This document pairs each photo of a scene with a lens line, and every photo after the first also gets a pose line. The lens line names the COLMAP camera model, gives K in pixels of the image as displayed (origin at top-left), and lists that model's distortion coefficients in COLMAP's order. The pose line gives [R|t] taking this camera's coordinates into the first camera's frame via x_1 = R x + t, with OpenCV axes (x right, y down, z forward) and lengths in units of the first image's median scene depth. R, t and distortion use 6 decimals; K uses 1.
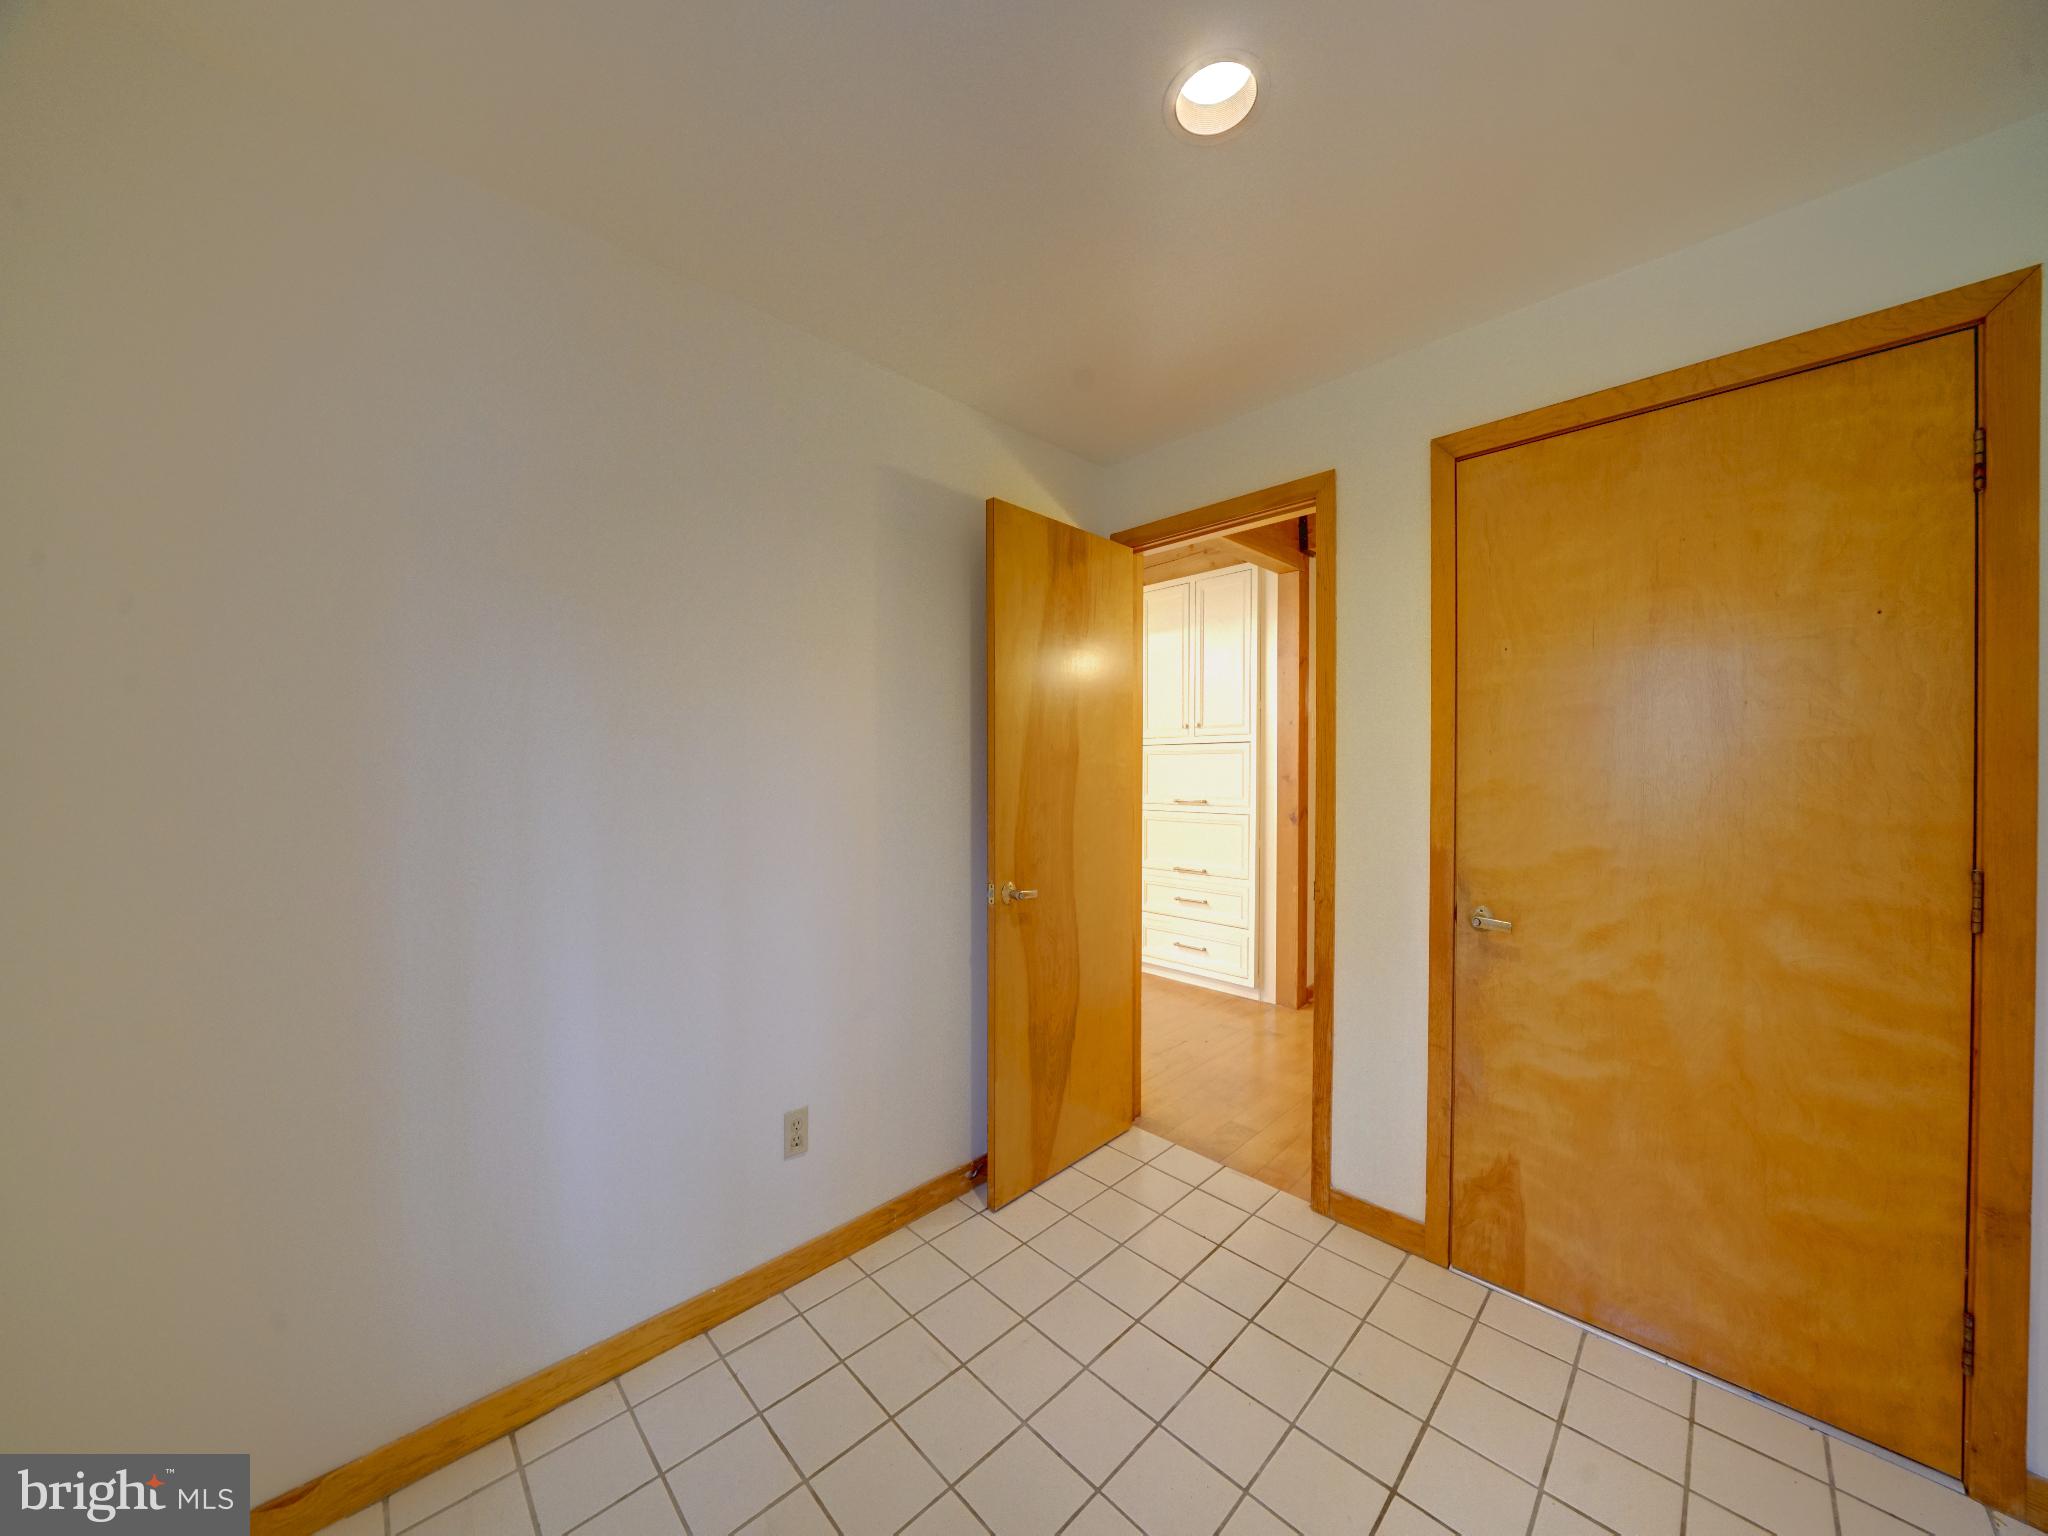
lens RADIAL K [[709.3, 0, 1010.5], [0, 709.3, 772.2], [0, 0, 1]] dist [-0.020652, 0.001402]
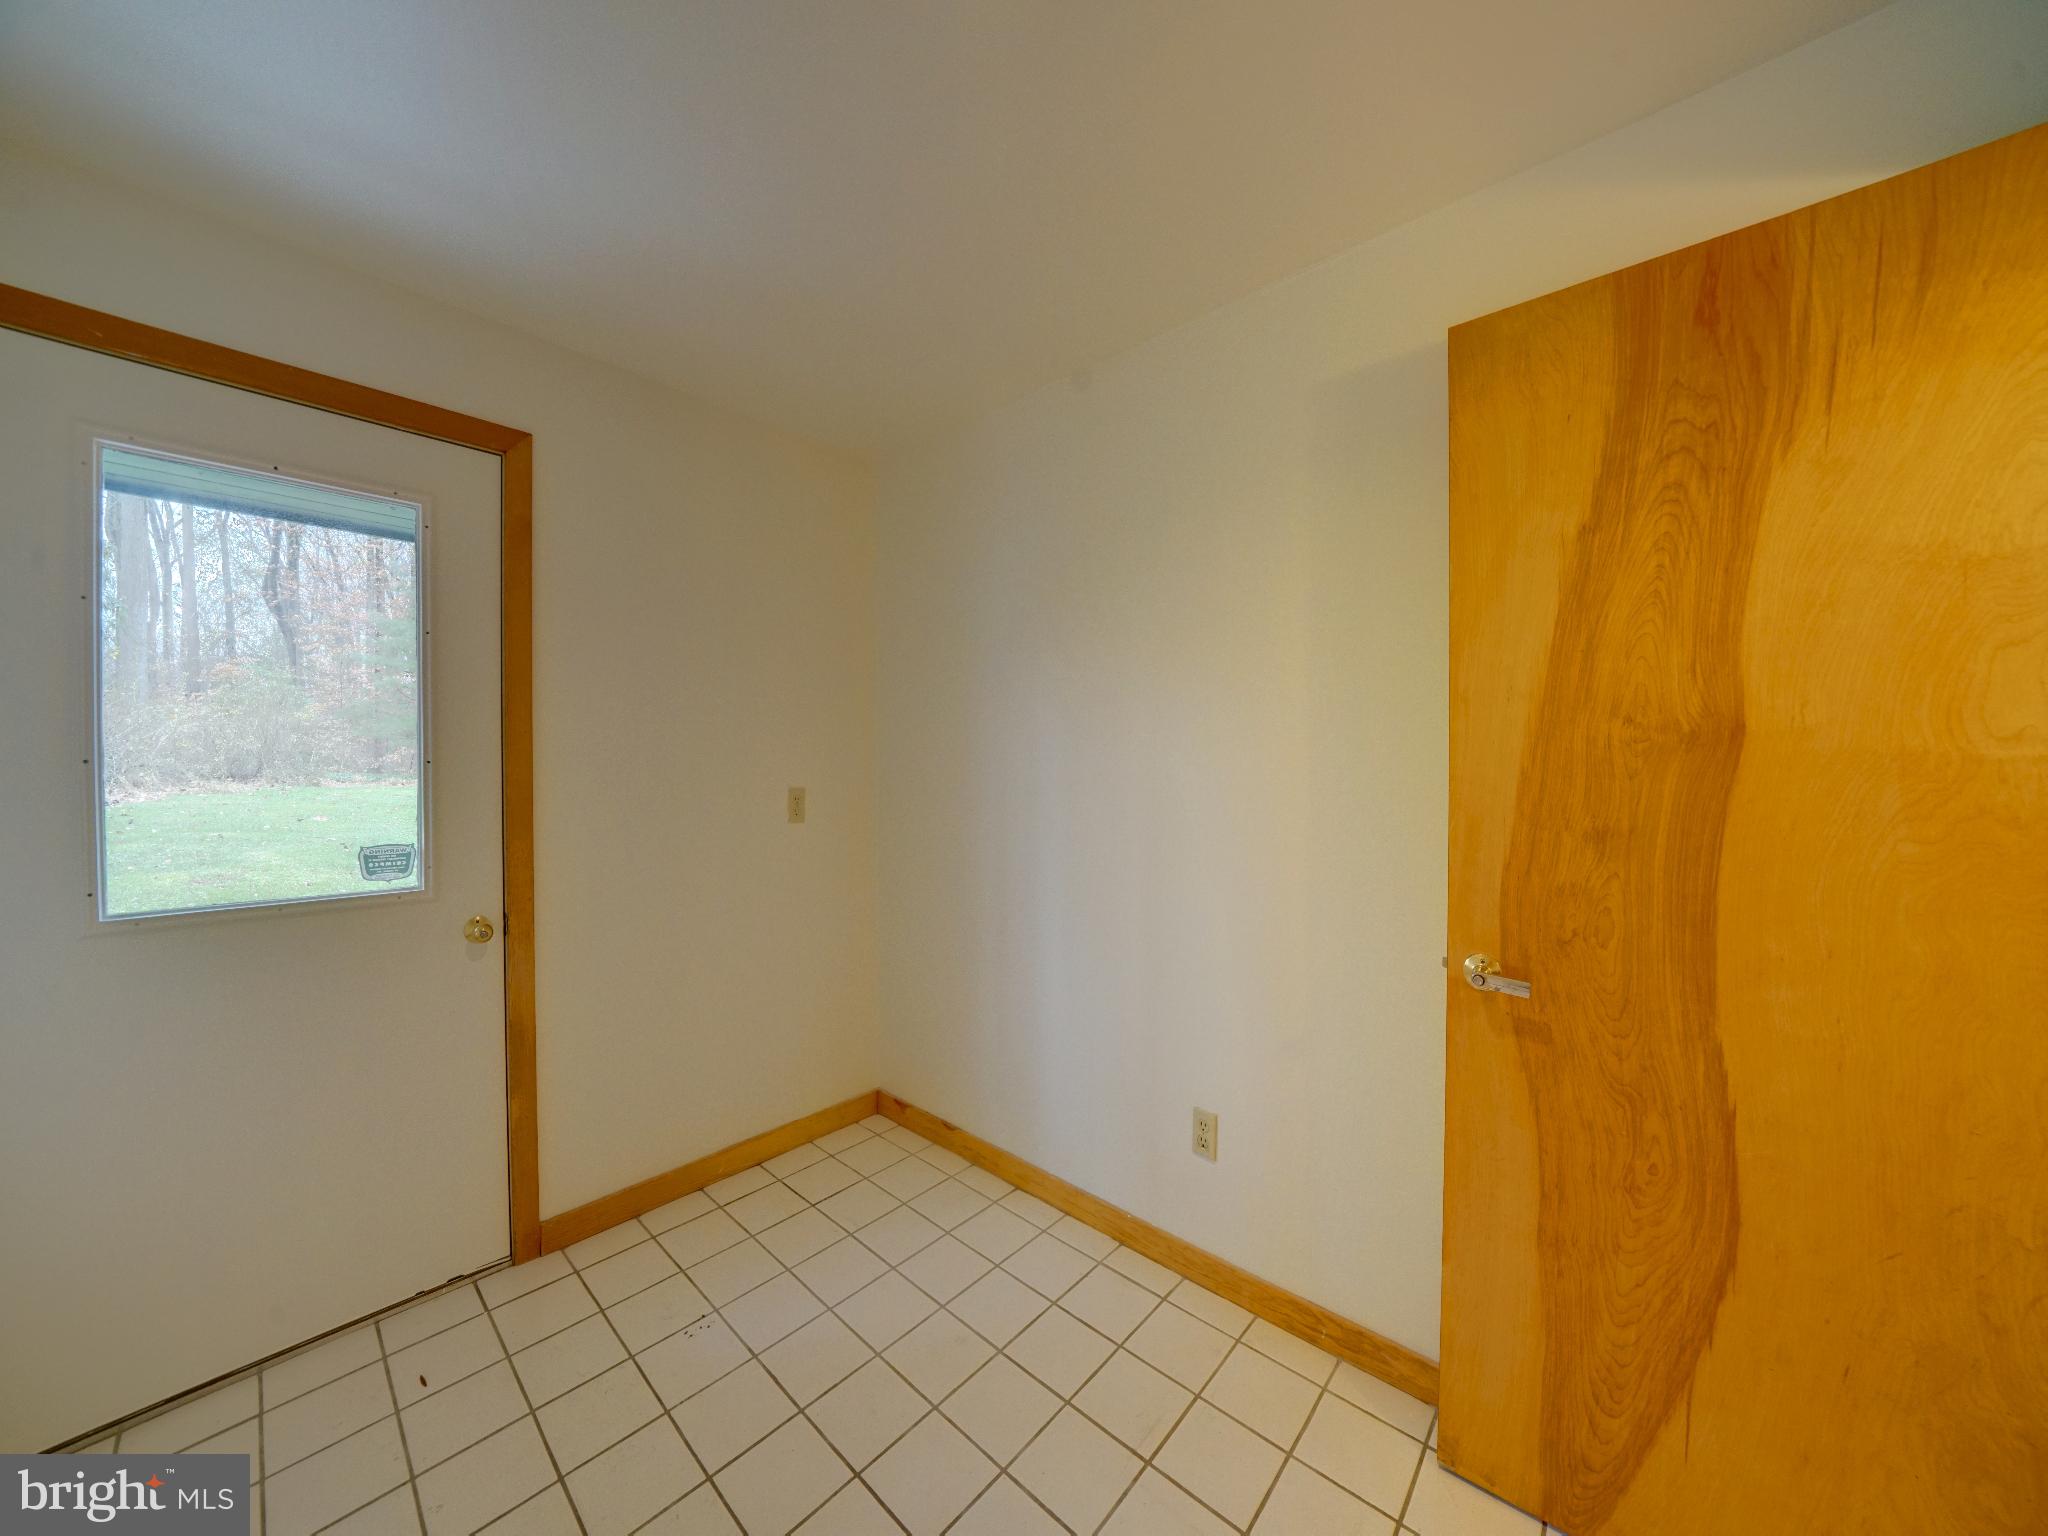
lens RADIAL K [[709.3, 0, 1022.6], [0, 709.3, 773.8], [0, 0, 1]] dist [-0.020652, 0.001402]
pose [[0.074810, 0.010025, -0.997147, 0.668165], [-0.008103, 0.999923, 0.009445, 0.002320], [0.997165, 0.007373, 0.074886, 0.686394]]
